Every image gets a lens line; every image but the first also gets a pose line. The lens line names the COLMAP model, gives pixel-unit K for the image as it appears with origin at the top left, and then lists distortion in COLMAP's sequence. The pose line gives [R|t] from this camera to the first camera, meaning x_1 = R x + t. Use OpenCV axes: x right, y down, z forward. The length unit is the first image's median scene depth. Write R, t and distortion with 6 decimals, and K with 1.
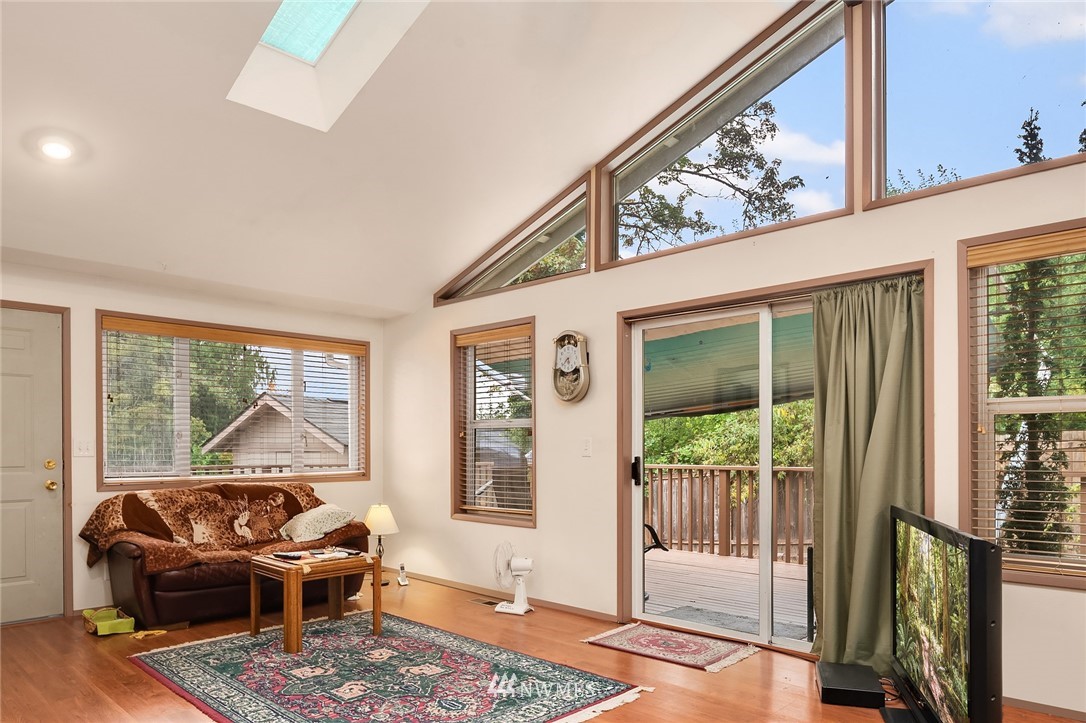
lens RADIAL K [[722.0, 0, 550.5], [0, 722.0, 442.4], [0, 0, 1]] dist [0.012692, -0.003440]
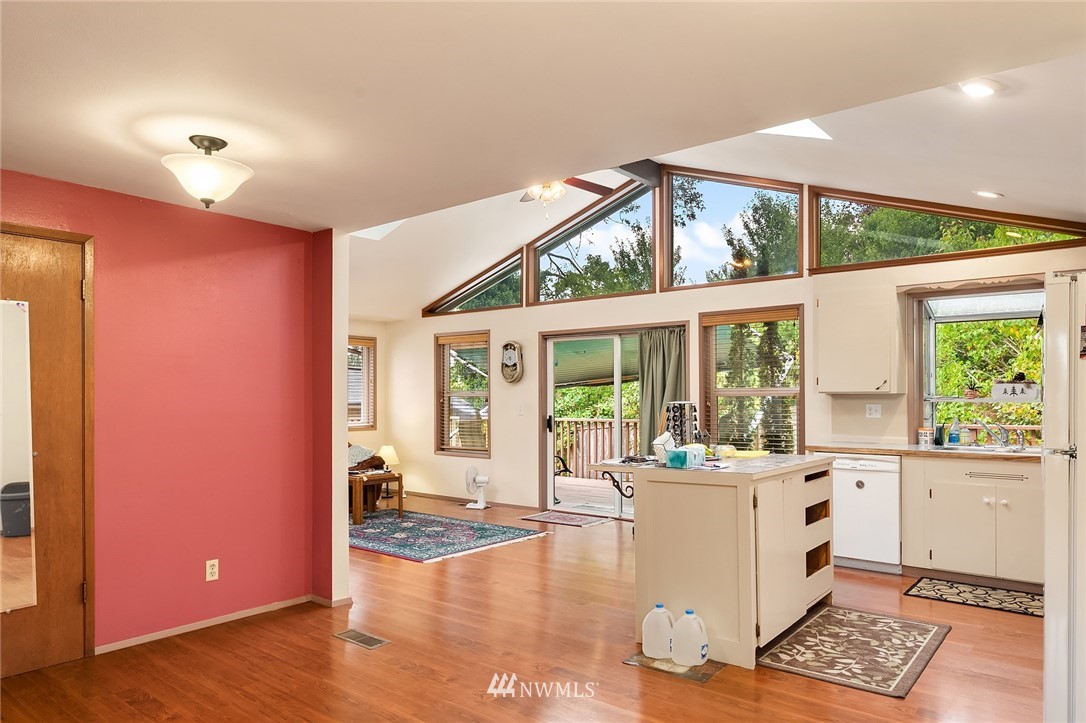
lens RADIAL K [[722.0, 0, 533.2], [0, 722.0, 383.7], [0, 0, 1]] dist [0.012692, -0.003440]
pose [[0.998258, 0.001810, 0.058973, -0.020756], [-0.001050, 0.999916, -0.012914, -0.031668], [-0.058992, 0.012830, 0.998176, -0.674054]]
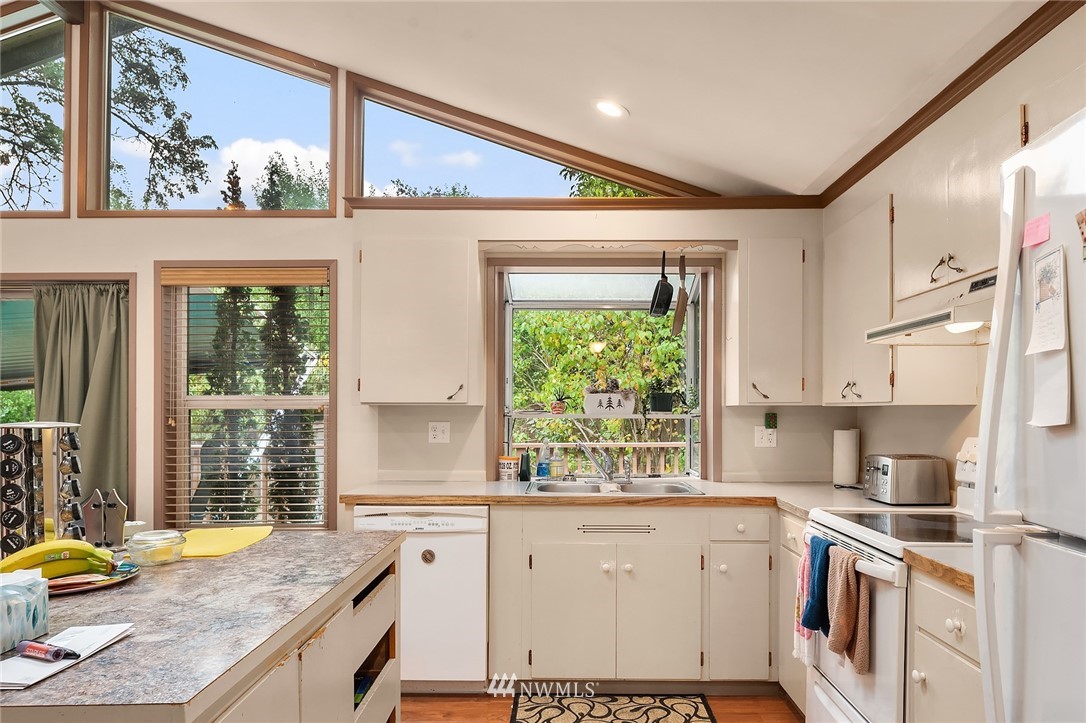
lens RADIAL K [[722.0, 0, 563.8], [0, 722.0, 412.7], [0, 0, 1]] dist [0.012692, -0.003440]
pose [[0.740332, 0.001464, 0.672240, 0.173620], [-0.008742, 0.999934, 0.007449, -0.031274], [-0.672185, -0.011392, 0.740295, -0.205169]]
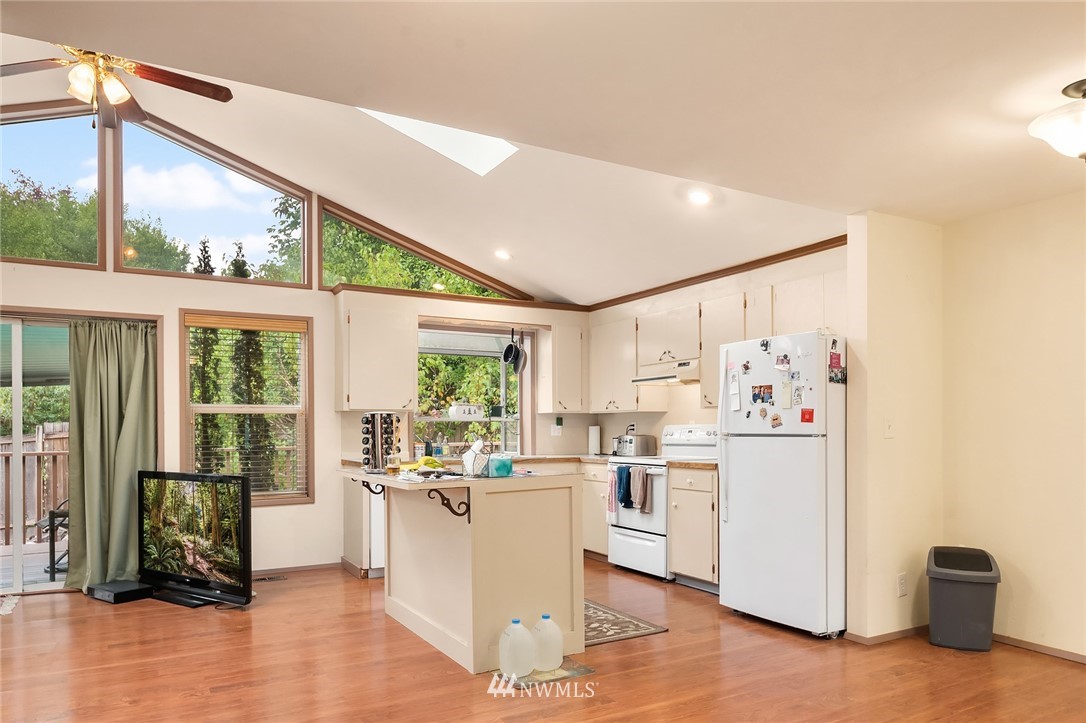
lens RADIAL K [[722.0, 0, 552.7], [0, 722.0, 430.6], [0, 0, 1]] dist [0.012692, -0.003440]
pose [[0.303638, 0.001214, 0.952787, -0.493684], [-0.003455, 0.999994, -0.000173, -0.001164], [-0.952781, -0.003240, 0.303640, -0.204021]]
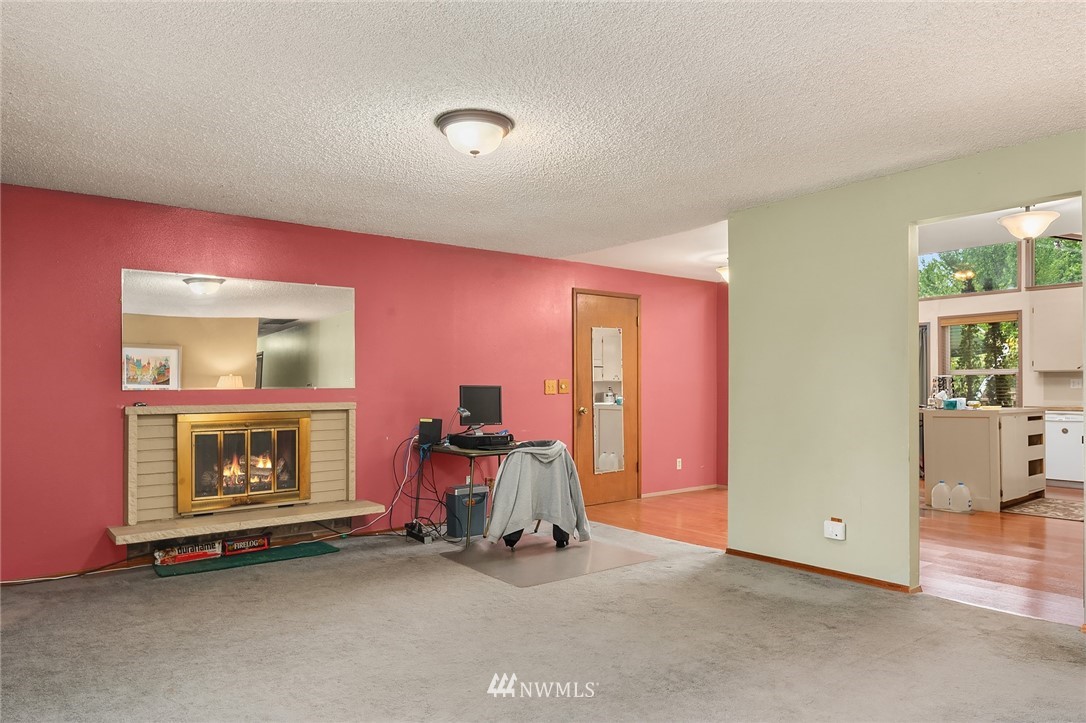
lens RADIAL K [[722.0, 0, 532.5], [0, 722.0, 377.7], [0, 0, 1]] dist [0.012692, -0.003440]
pose [[0.987556, -0.001302, -0.157263, -0.395778], [0.000205, 0.999976, -0.006987, -0.006353], [0.157268, 0.006867, 0.987532, -1.423844]]
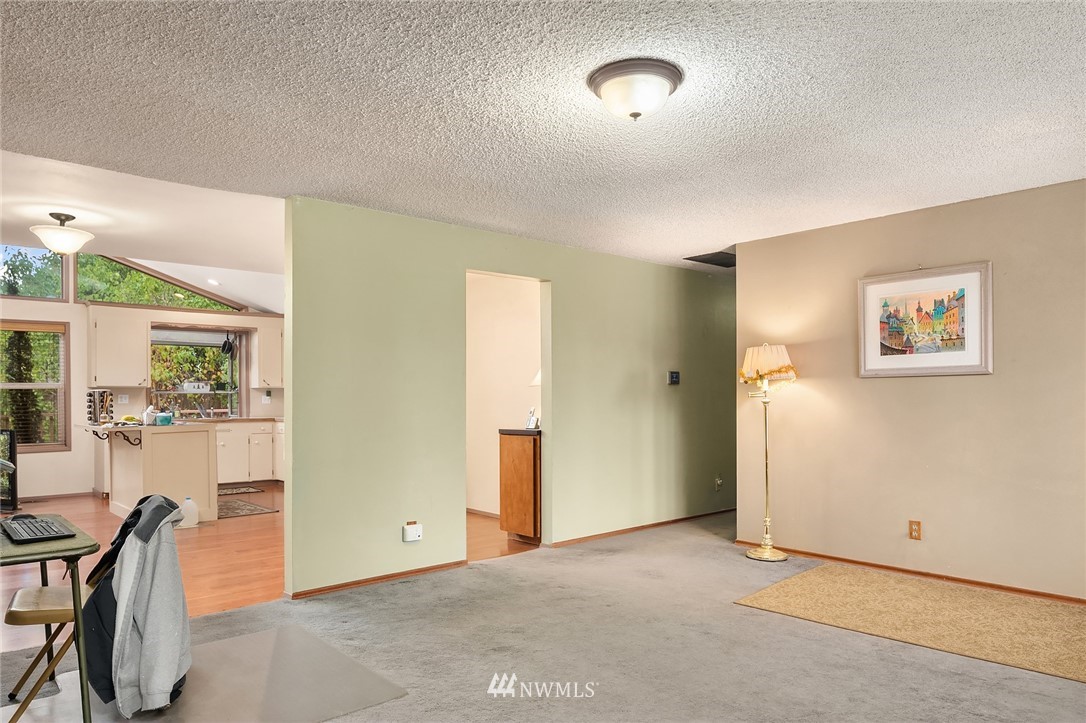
lens RADIAL K [[722.0, 0, 562.0], [0, 722.0, 399.7], [0, 0, 1]] dist [0.012692, -0.003440]
pose [[0.092635, -0.000517, 0.995700, -1.093159], [-0.000653, 1.000000, 0.000580, -0.003726], [-0.995700, -0.000704, 0.092635, -0.794256]]
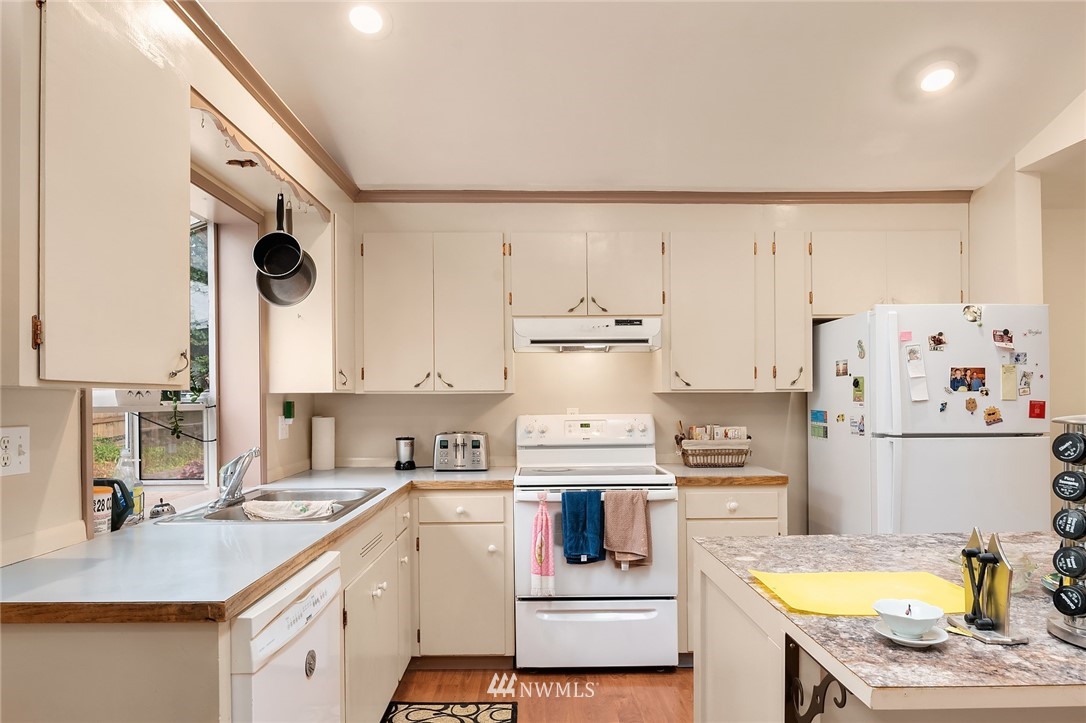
lens RADIAL K [[722.0, 0, 538.0], [0, 722.0, 390.3], [0, 0, 1]] dist [0.012692, -0.003440]
pose [[-0.689395, 0.007968, 0.724342, 0.175345], [0.004467, 0.999967, -0.006749, -0.032383], [-0.724372, -0.001417, -0.689408, 0.504944]]
